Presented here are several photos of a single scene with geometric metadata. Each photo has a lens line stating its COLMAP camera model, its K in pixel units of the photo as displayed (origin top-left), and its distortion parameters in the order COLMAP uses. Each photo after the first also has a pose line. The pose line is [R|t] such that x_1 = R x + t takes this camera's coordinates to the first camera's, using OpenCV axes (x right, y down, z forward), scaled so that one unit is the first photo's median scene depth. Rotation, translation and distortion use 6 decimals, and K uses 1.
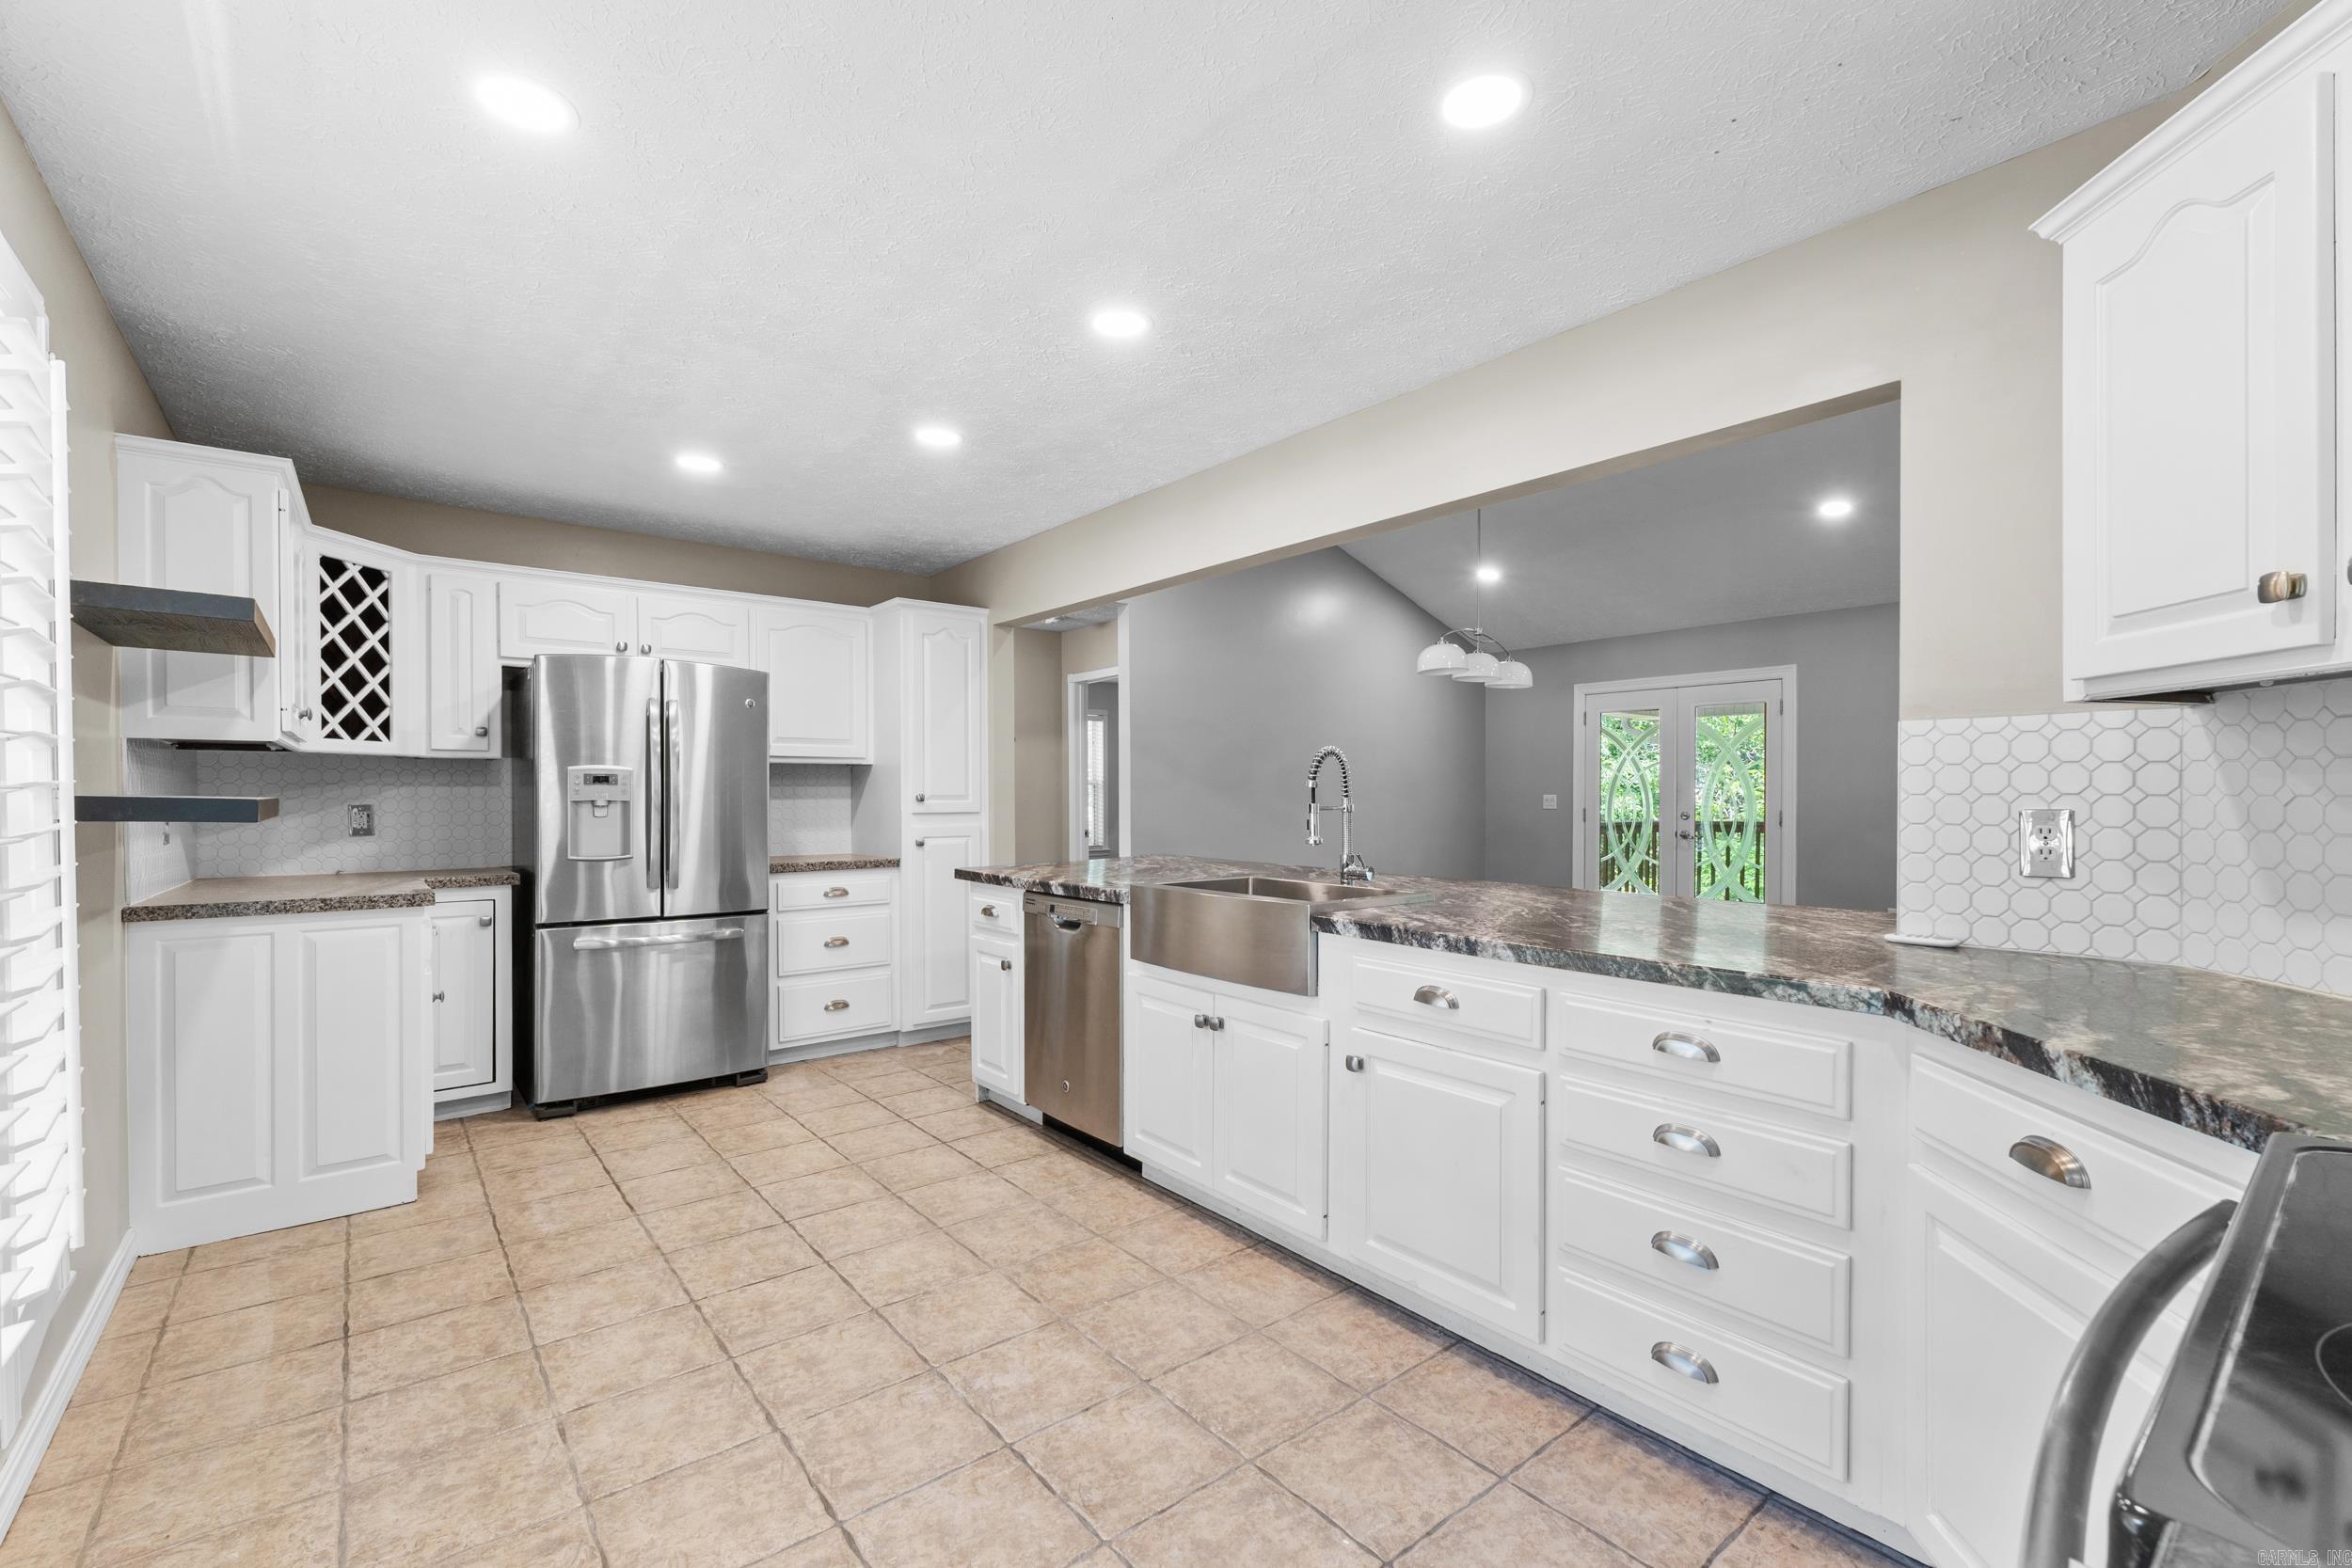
lens RADIAL K [[996.8, 0, 1178.2], [0, 996.8, 806.2], [0, 0, 1]] dist [0.006858, -0.001160]
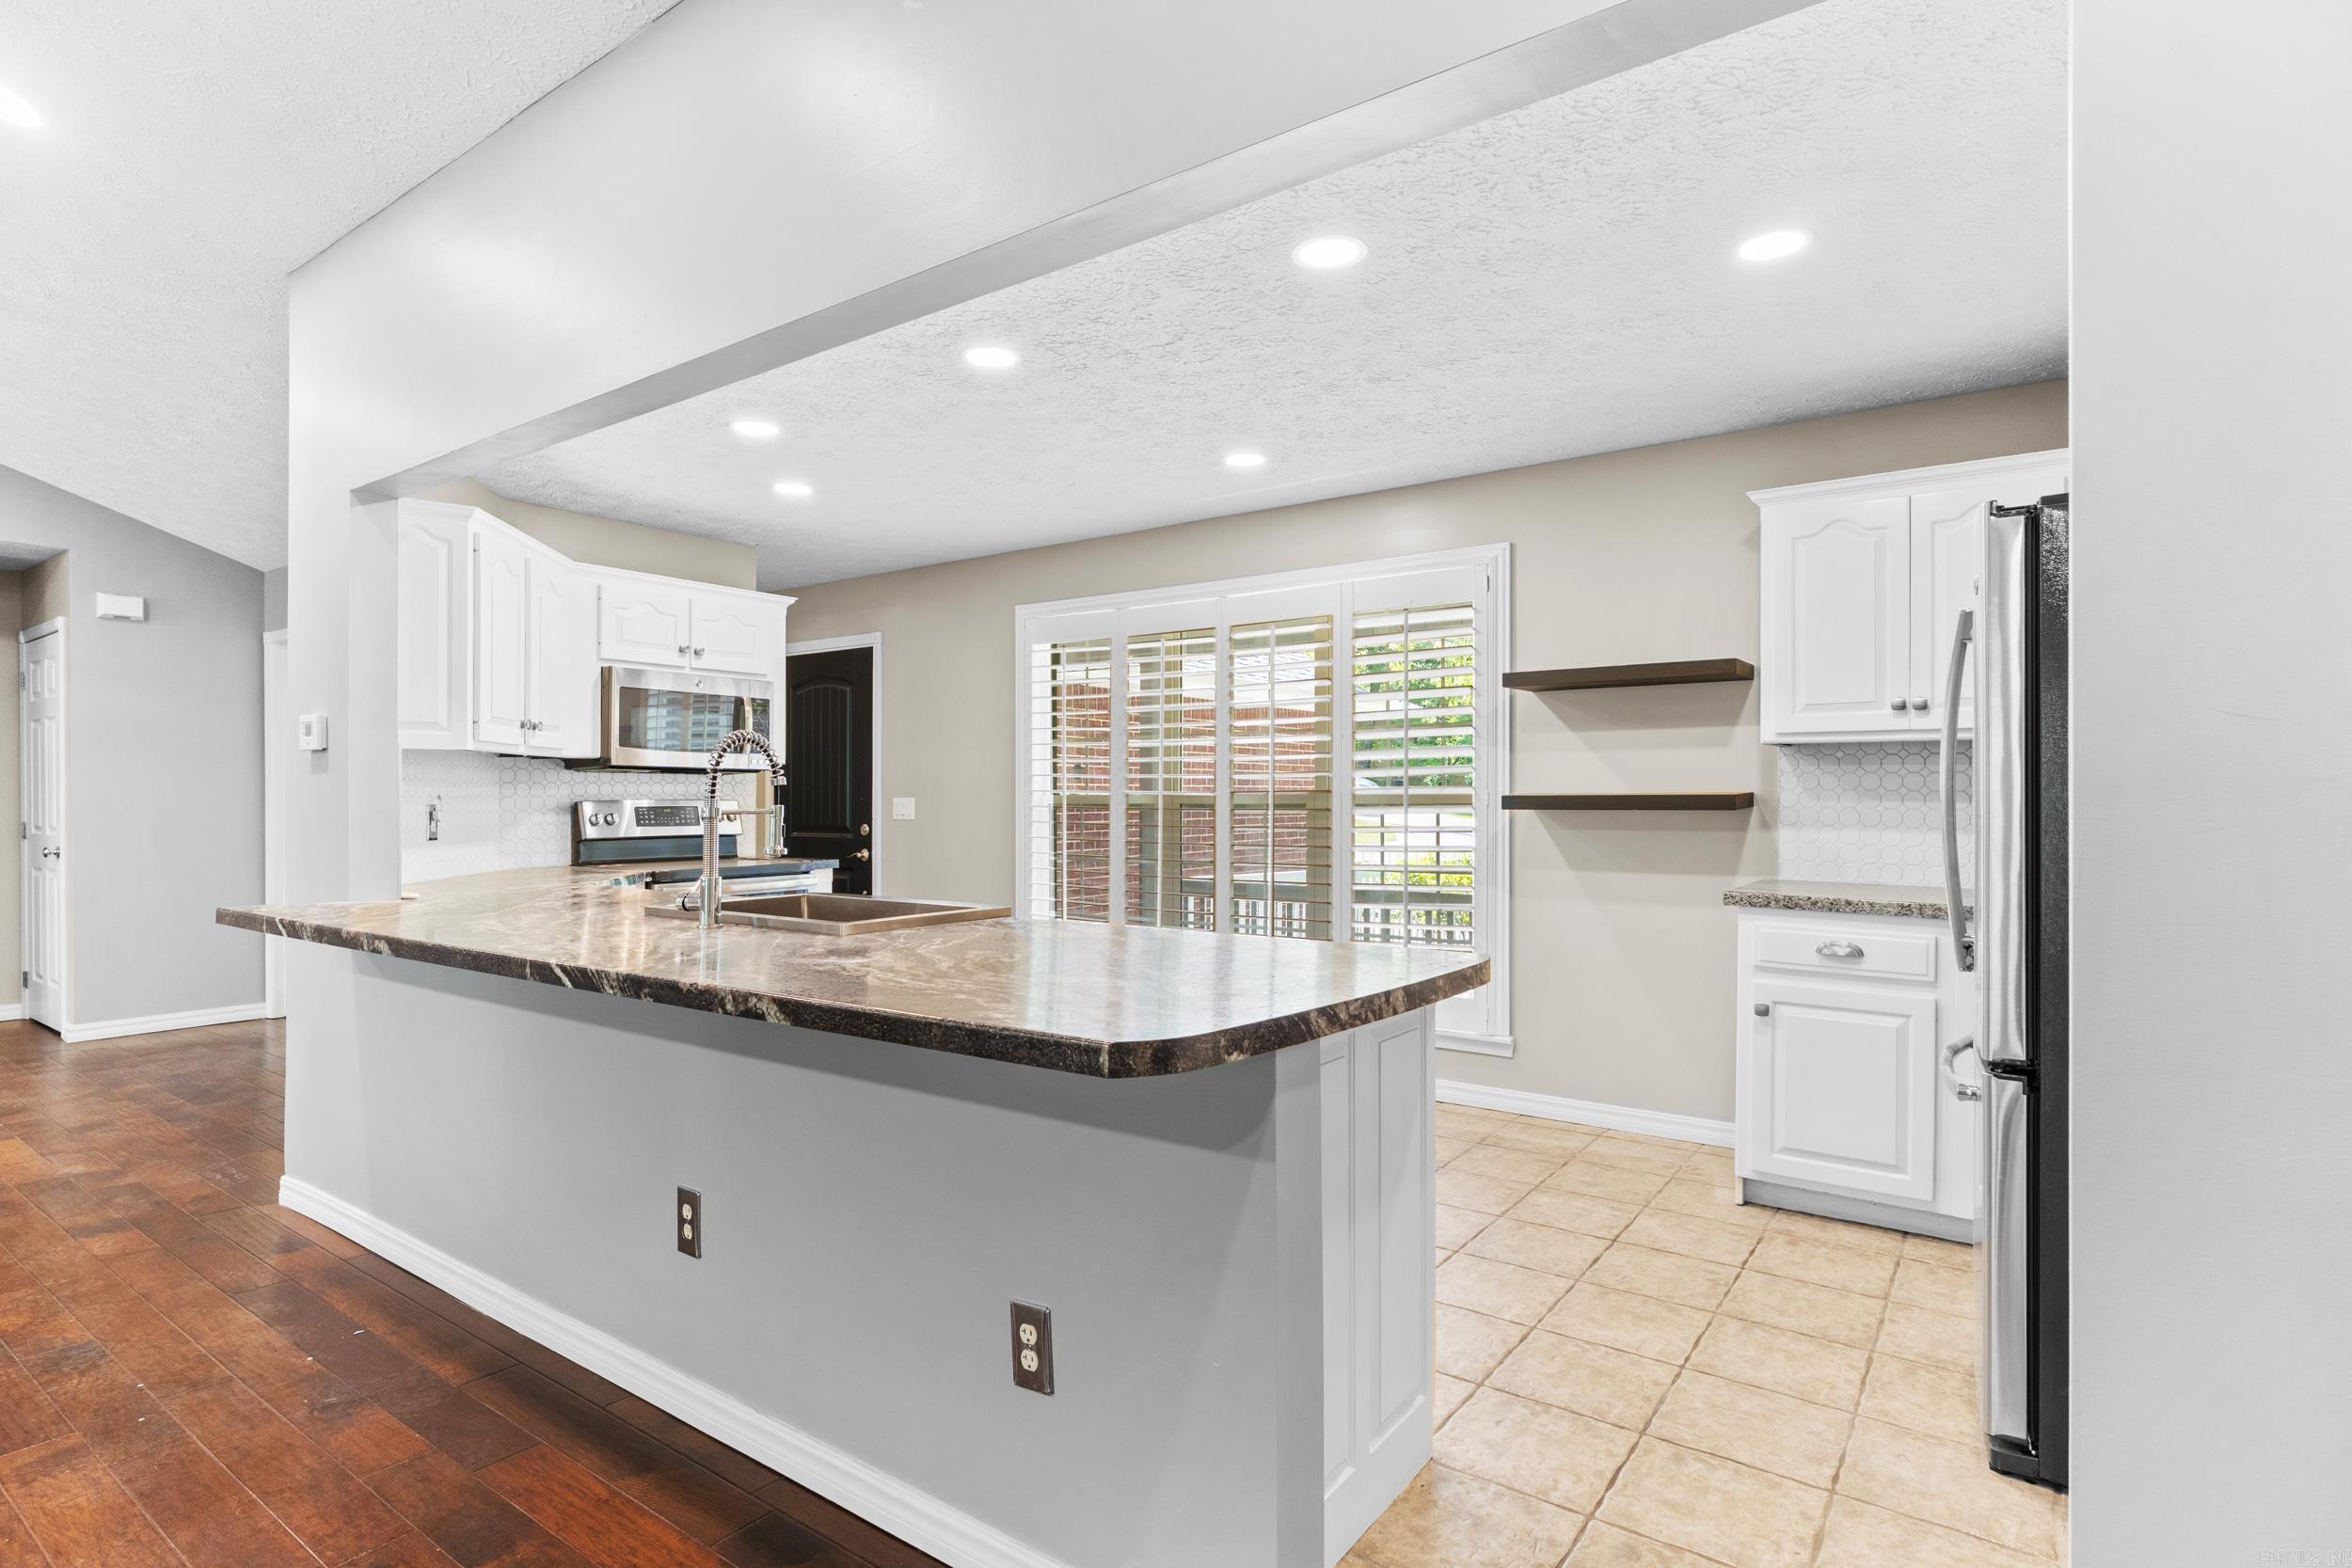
lens RADIAL K [[1178.4, 0, 1172.7], [0, 1178.4, 798.4], [0, 0, 1]] dist [-0.003336, 0.000730]
pose [[-0.965262, 0.003166, -0.261264, 0.085287], [-0.000565, 0.999899, 0.014207, -0.024172], [0.261283, 0.013861, -0.965163, 2.271964]]
